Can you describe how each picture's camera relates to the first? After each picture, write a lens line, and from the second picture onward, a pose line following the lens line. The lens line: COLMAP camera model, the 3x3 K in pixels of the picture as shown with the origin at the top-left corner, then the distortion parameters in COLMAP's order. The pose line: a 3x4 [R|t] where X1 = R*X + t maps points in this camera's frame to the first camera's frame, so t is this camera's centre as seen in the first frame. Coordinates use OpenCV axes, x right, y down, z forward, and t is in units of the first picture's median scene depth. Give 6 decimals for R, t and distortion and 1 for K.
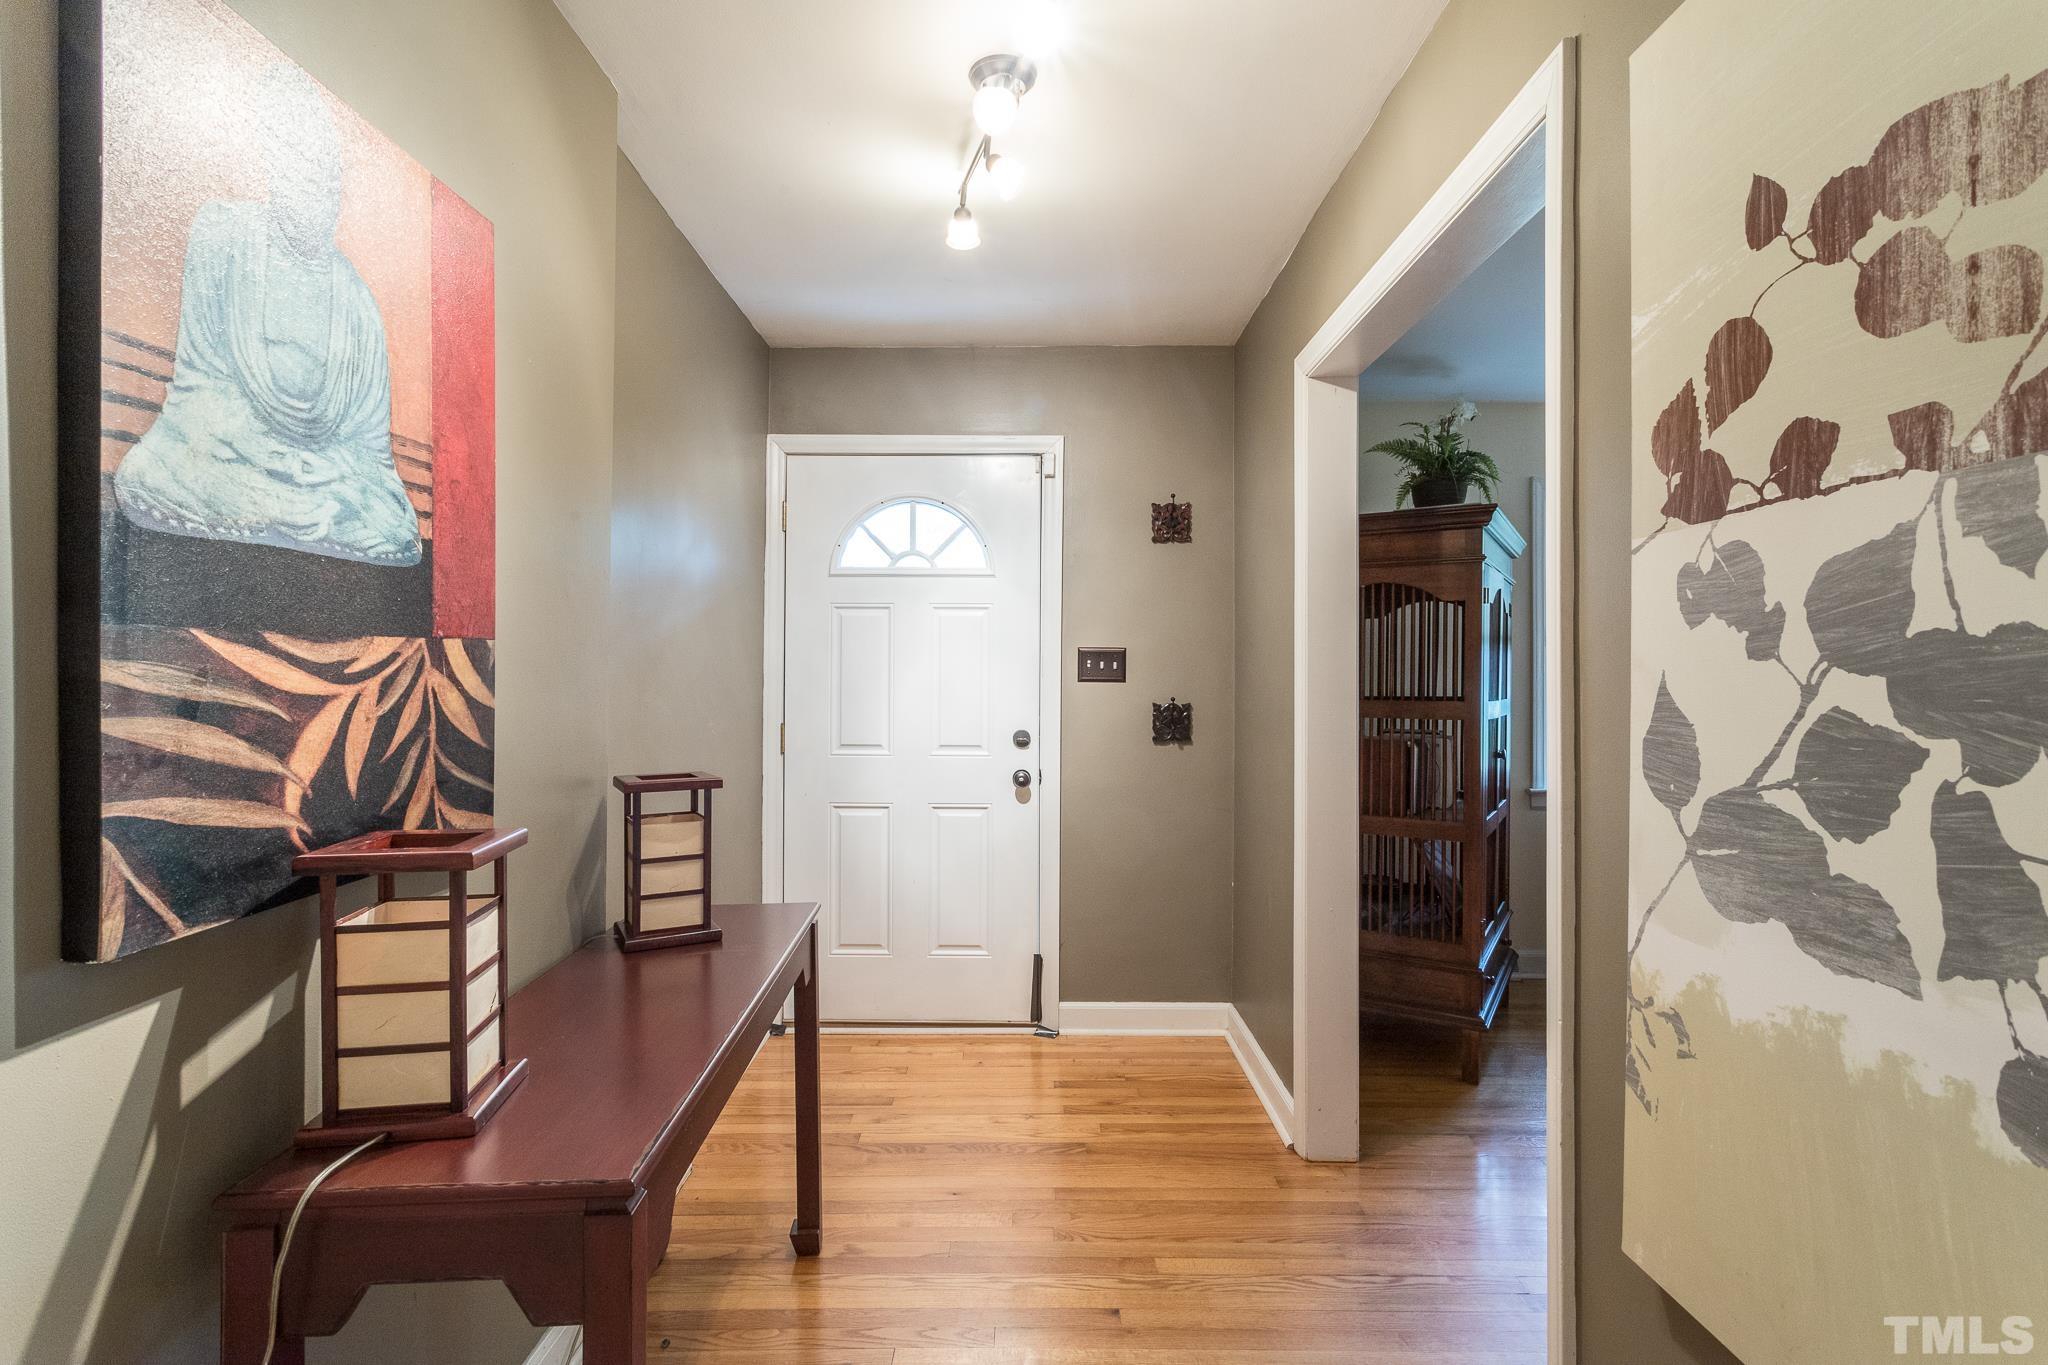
lens RADIAL K [[970.2, 0, 1022.2], [0, 970.2, 672.2], [0, 0, 1]] dist [0.001498, 0.001610]
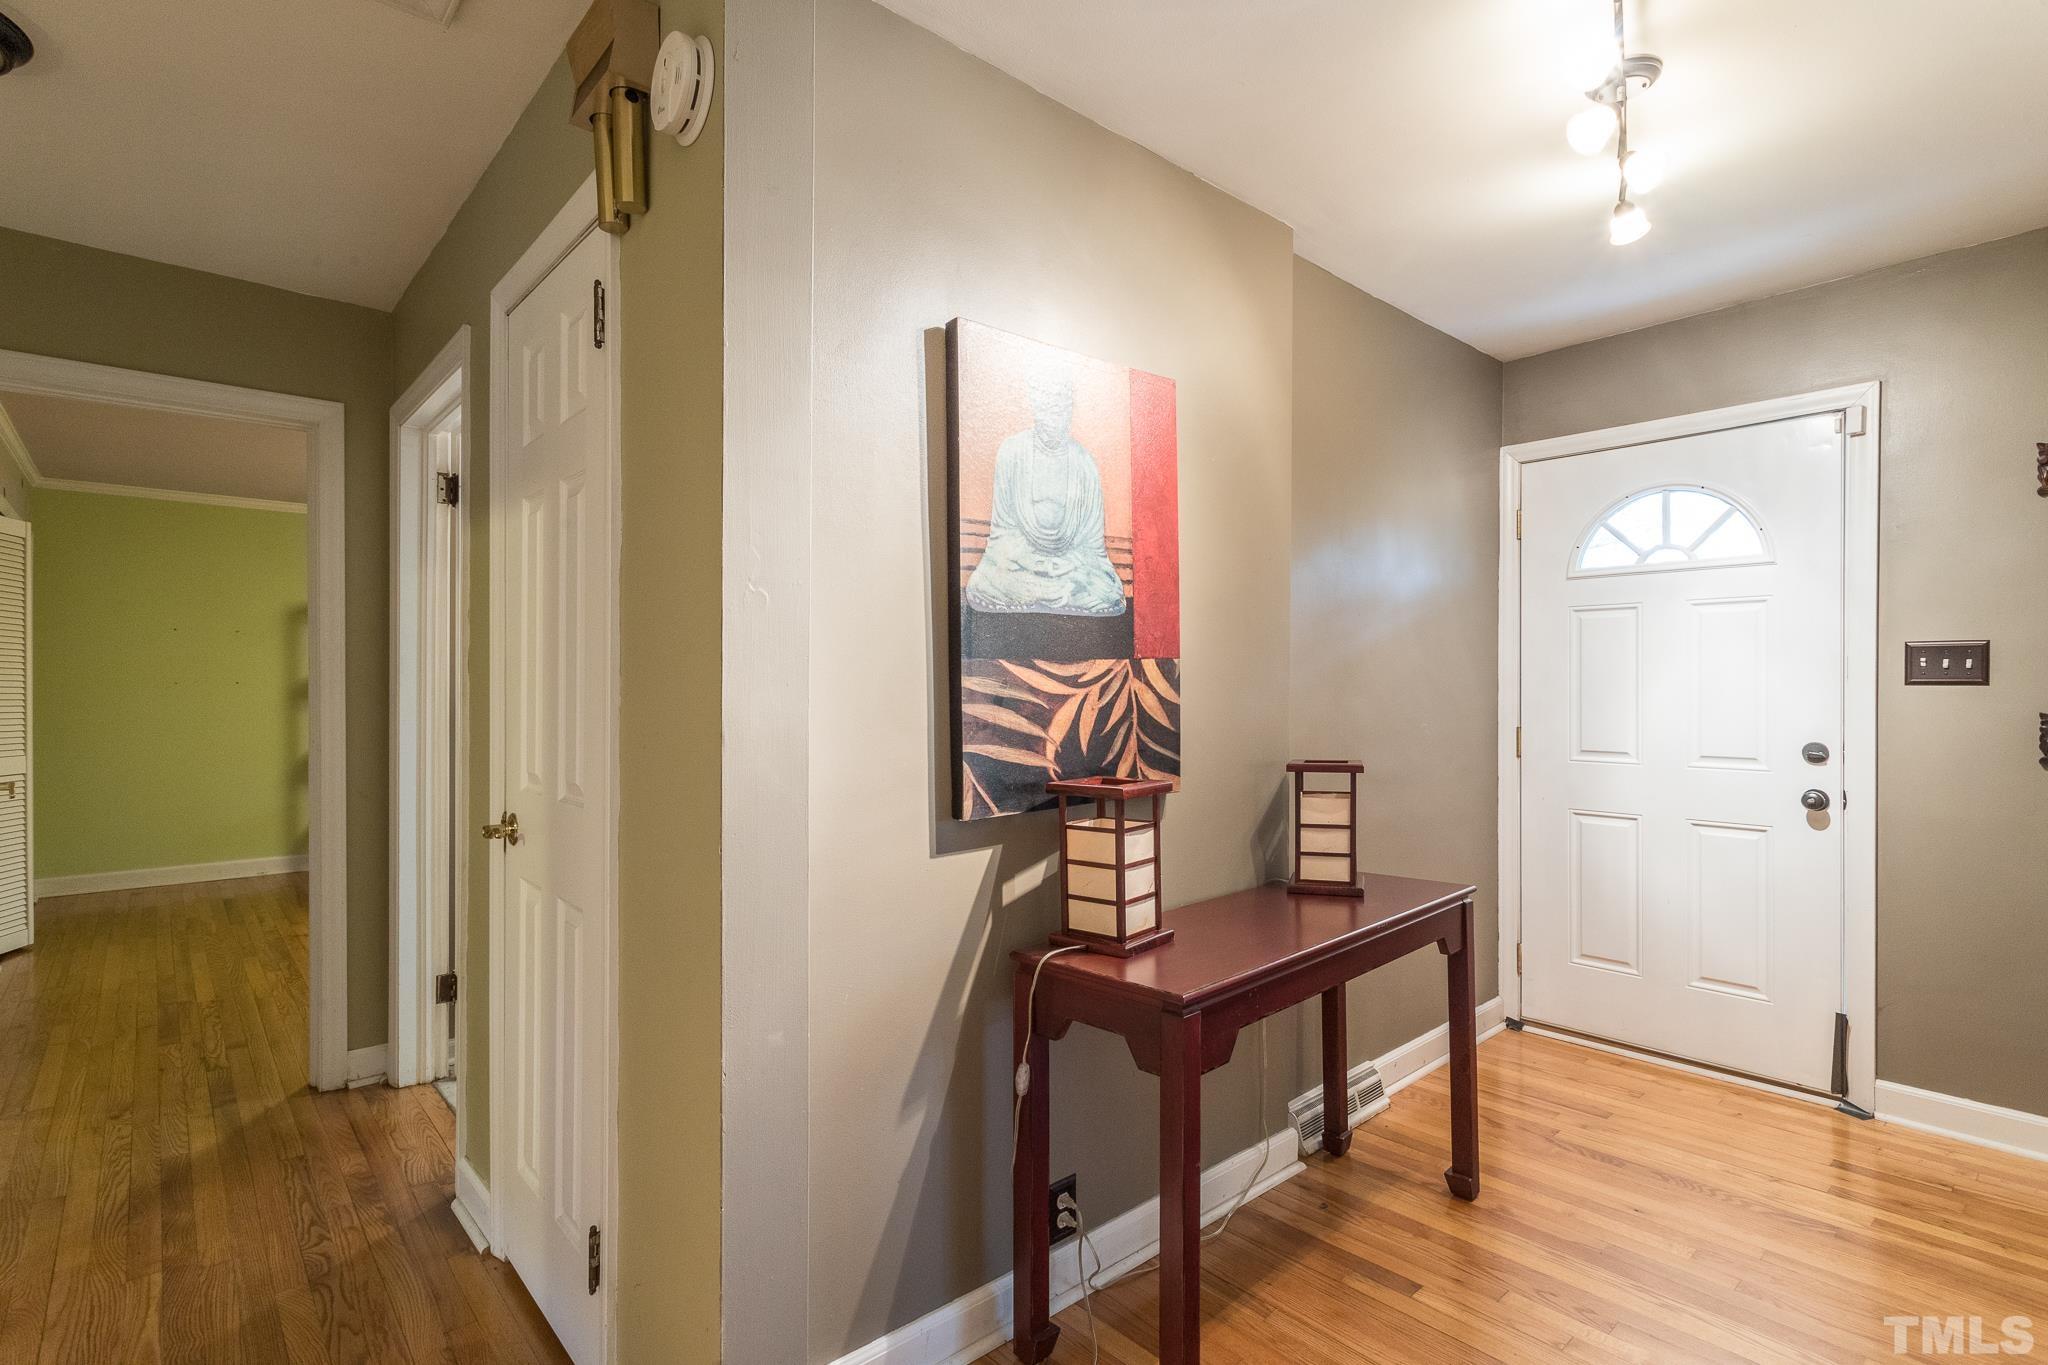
lens RADIAL K [[970.6, 0, 1024.0], [0, 970.6, 682.5], [0, 0, 1]] dist [0.000147, 0.000871]
pose [[0.666939, -0.007702, -0.745073, 0.469813], [0.010675, 0.999943, -0.000781, 0.002445], [0.745036, -0.007432, 0.666983, -0.198116]]
